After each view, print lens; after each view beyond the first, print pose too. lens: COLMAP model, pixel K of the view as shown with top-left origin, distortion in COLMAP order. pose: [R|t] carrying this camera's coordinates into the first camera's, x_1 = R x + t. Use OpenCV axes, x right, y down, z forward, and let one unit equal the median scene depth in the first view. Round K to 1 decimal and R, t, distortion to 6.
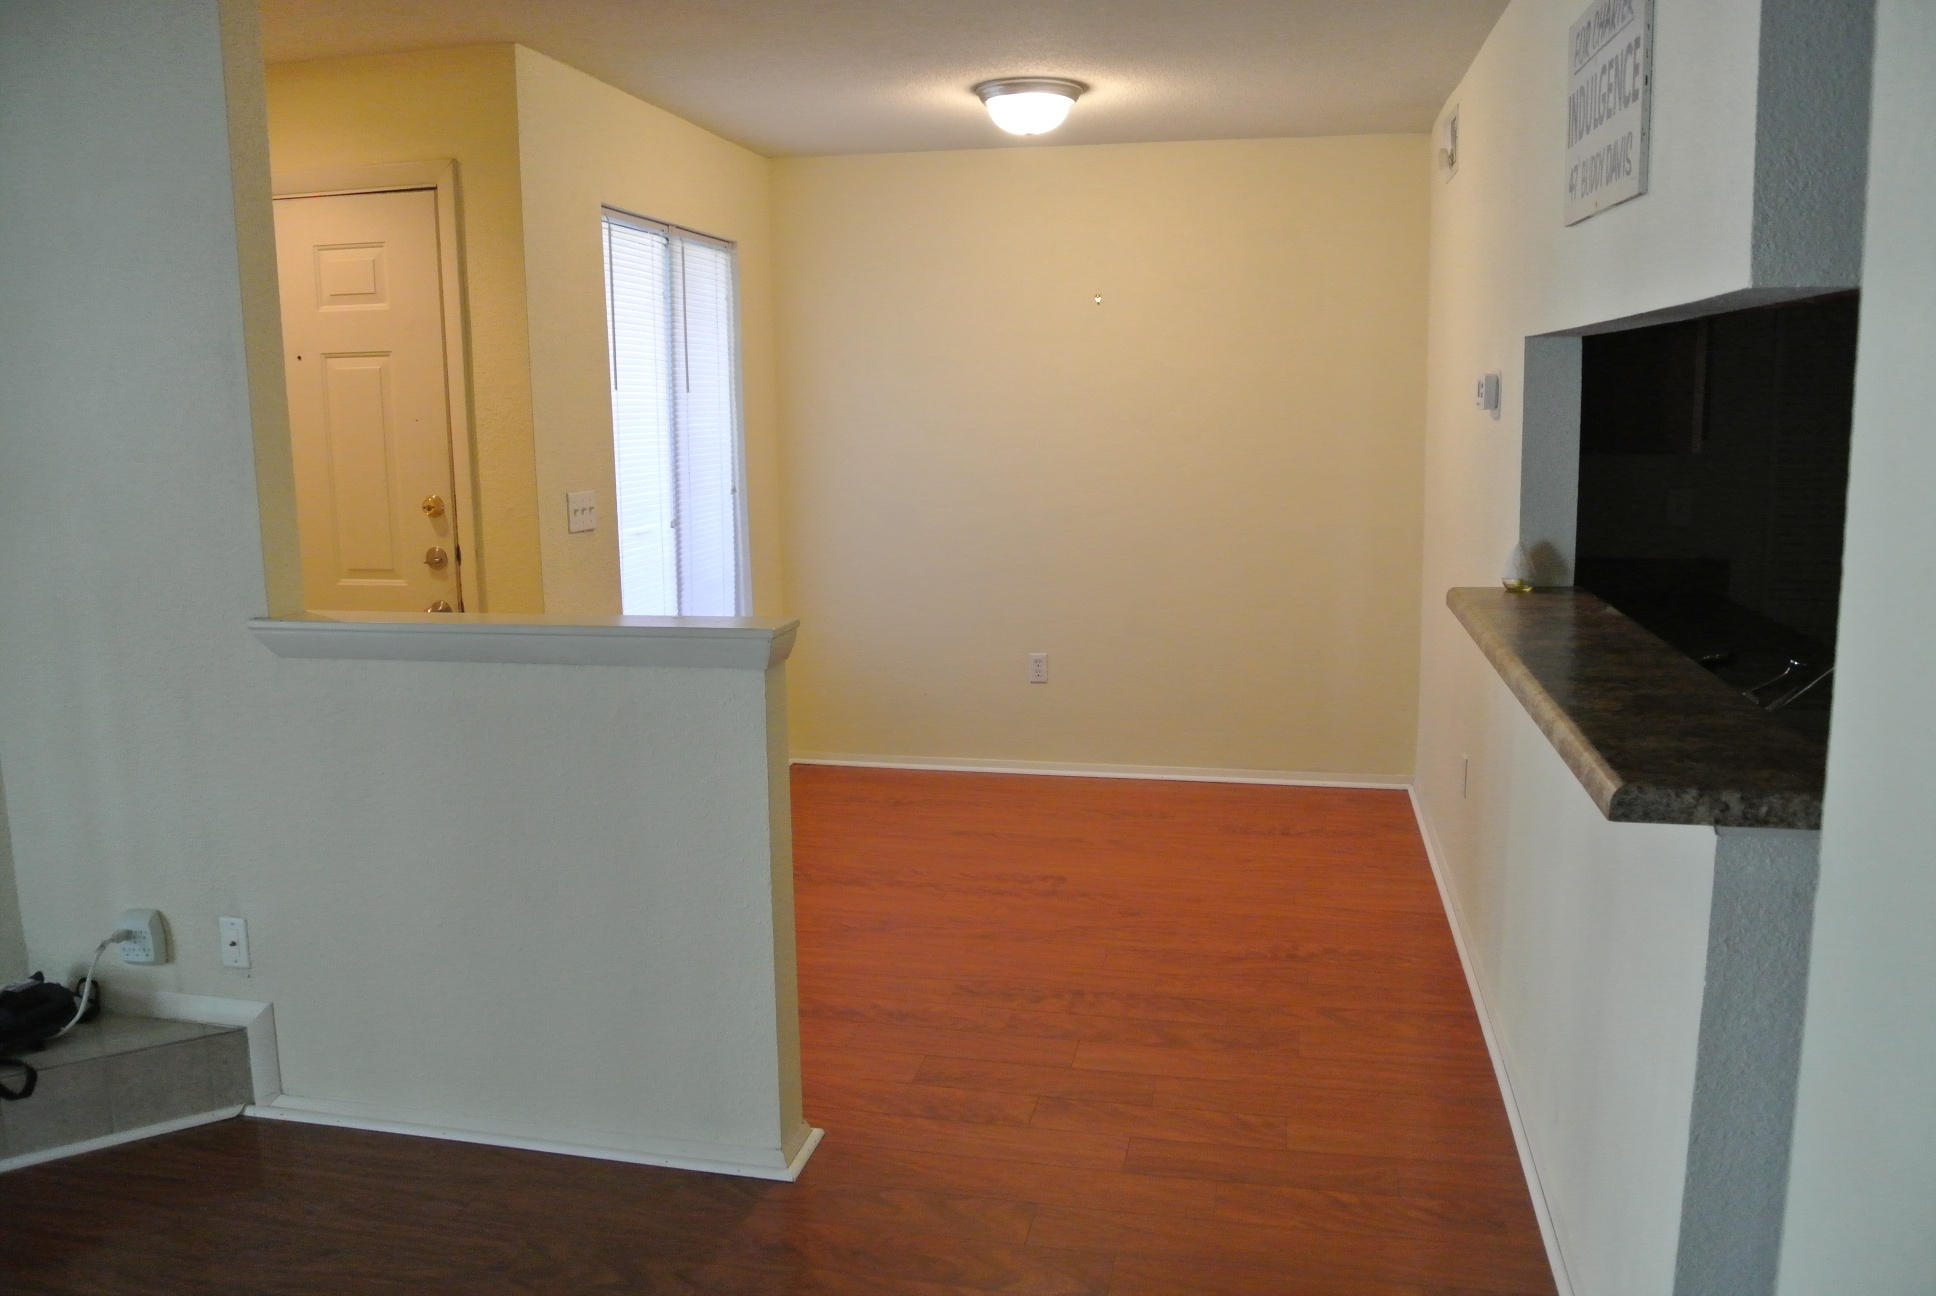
lens RADIAL K [[1512.2, 0, 961.2], [0, 1512.2, 647.9], [0, 0, 1]] dist [-0.079138, 0.024036]
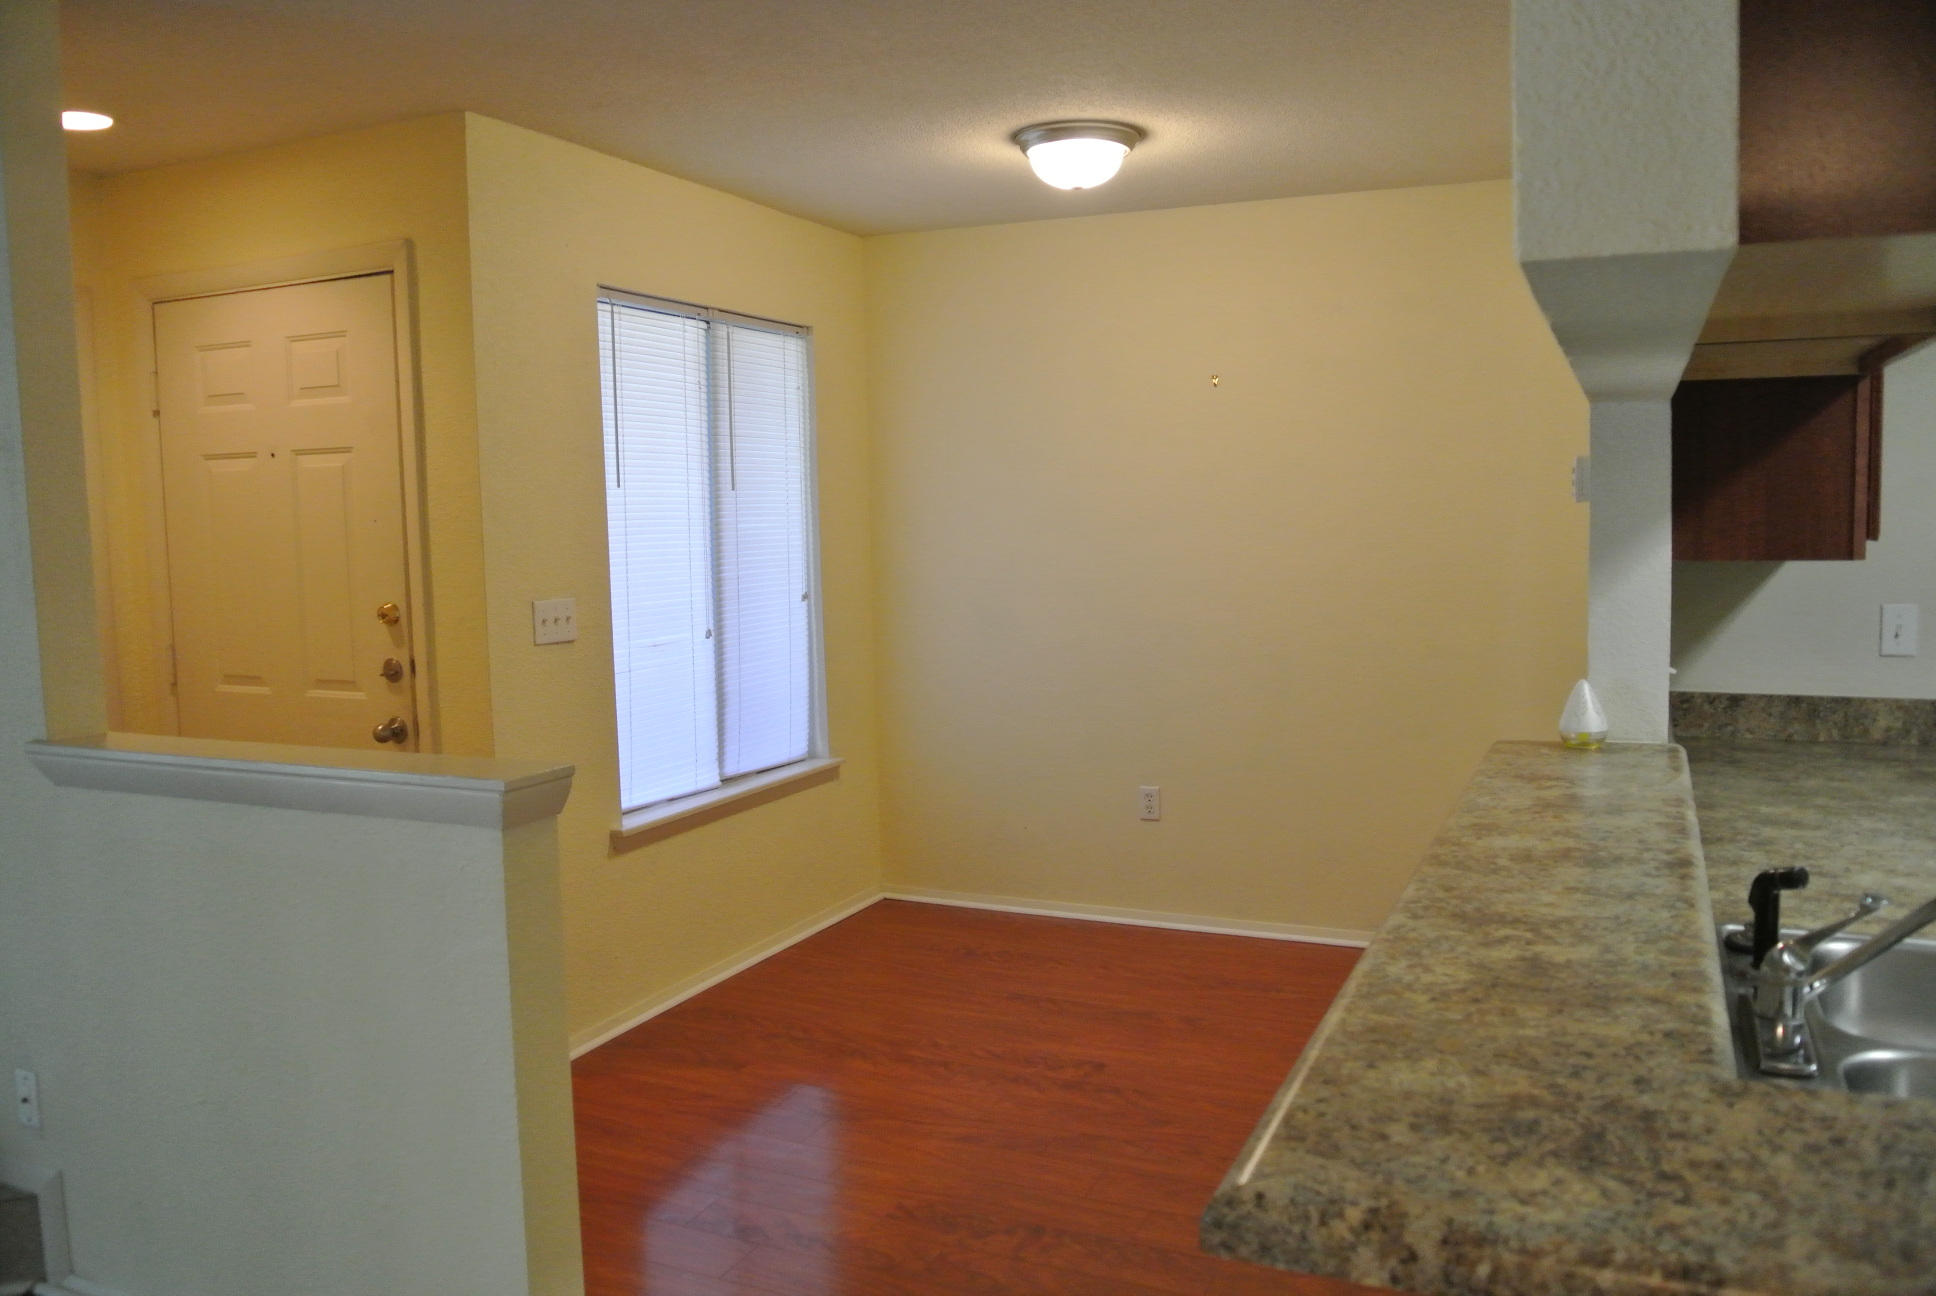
lens RADIAL K [[1512.2, 0, 963.4], [0, 1512.2, 653.1], [0, 0, 1]] dist [-0.079138, 0.024036]
pose [[0.976400, 0.015509, -0.215413, 0.185146], [-0.028852, 0.997845, -0.058934, -0.026023], [0.214034, 0.063758, 0.974743, 0.177003]]
